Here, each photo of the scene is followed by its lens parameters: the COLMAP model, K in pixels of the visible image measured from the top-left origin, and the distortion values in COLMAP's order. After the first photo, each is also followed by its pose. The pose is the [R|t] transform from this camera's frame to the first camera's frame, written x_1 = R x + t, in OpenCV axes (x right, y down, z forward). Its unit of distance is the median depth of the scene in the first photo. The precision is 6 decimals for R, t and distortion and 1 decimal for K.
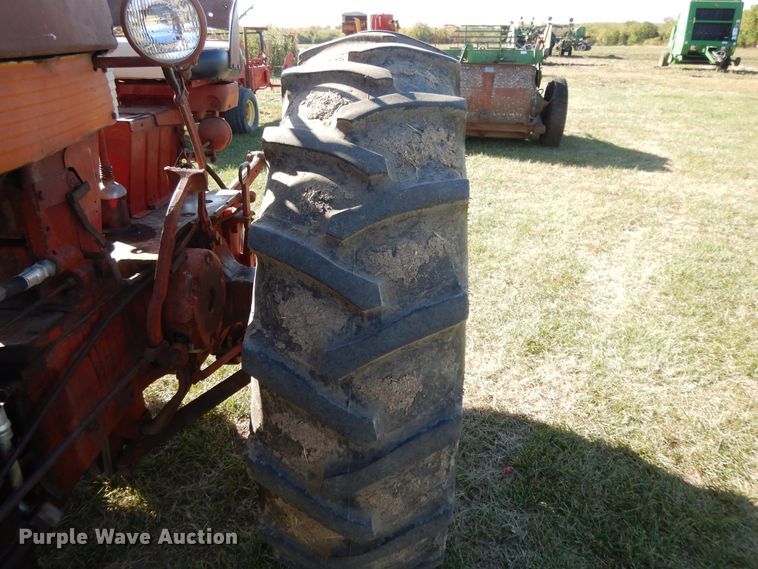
lens RADIAL K [[534.7, 0, 379.0], [0, 534.7, 284.5], [0, 0, 1]] dist [-0.005799, -0.001250]
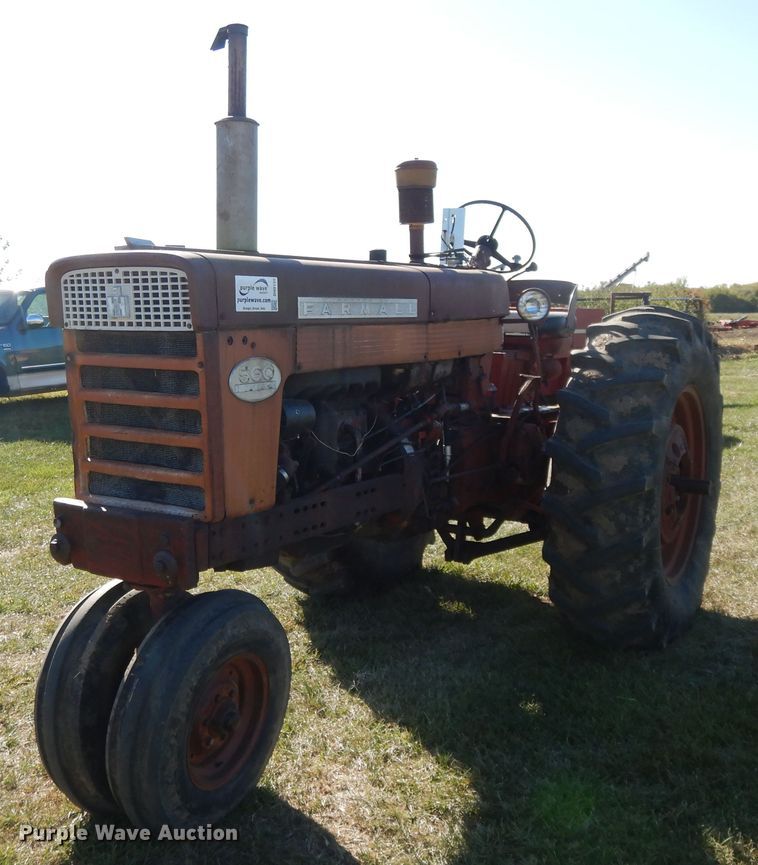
lens RADIAL K [[1043.9, 0, 343.0], [0, 1043.9, 404.9], [0, 0, 1]] dist [0.018958, 0.015890]
pose [[0.878221, 0.039203, -0.476646, 0.794898], [-0.193830, 0.940289, -0.279796, 1.018932], [0.437217, 0.338111, 0.833380, -2.266039]]
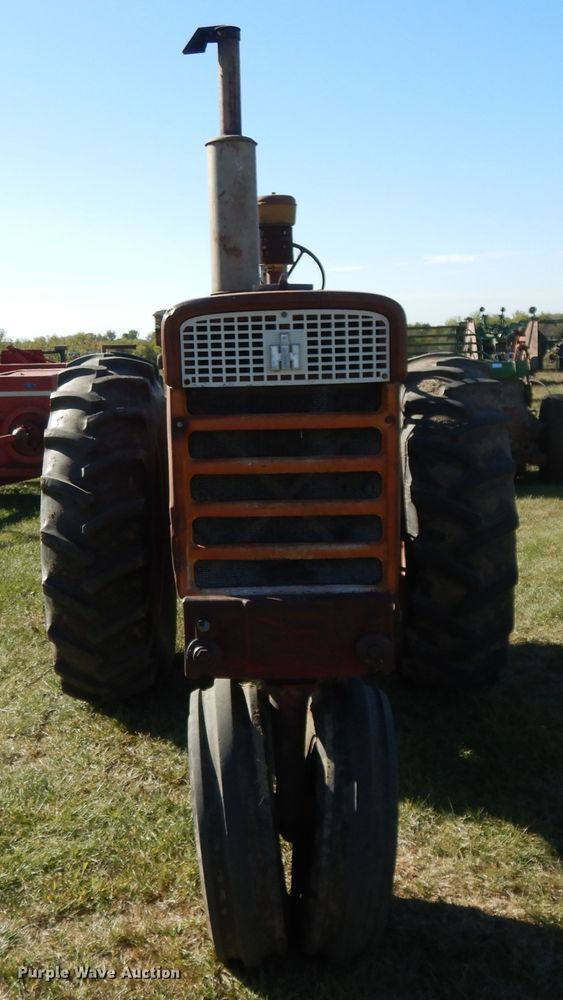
lens RADIAL K [[1169.7, 0, 281.5], [0, 1169.7, 500.0], [0, 0, 1]] dist [0.012848, -0.015292]
pose [[0.996978, -0.041596, 0.065614, -0.836168], [0.059367, 0.952686, -0.298101, 1.162936], [-0.050110, 0.301095, 0.952277, -2.614330]]
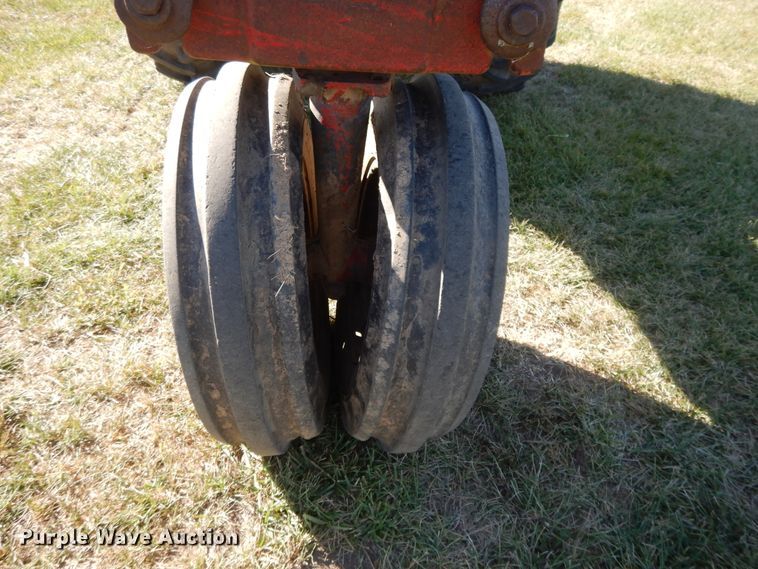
lens RADIAL K [[534.7, 0, 379.0], [0, 534.7, 284.5], [0, 0, 1]] dist [-0.005799, -0.001250]
pose [[0.994200, -0.018010, 0.106025, -0.712327], [-0.005720, 0.975627, 0.219359, 0.919930], [-0.107392, -0.218693, 0.969866, -0.992441]]
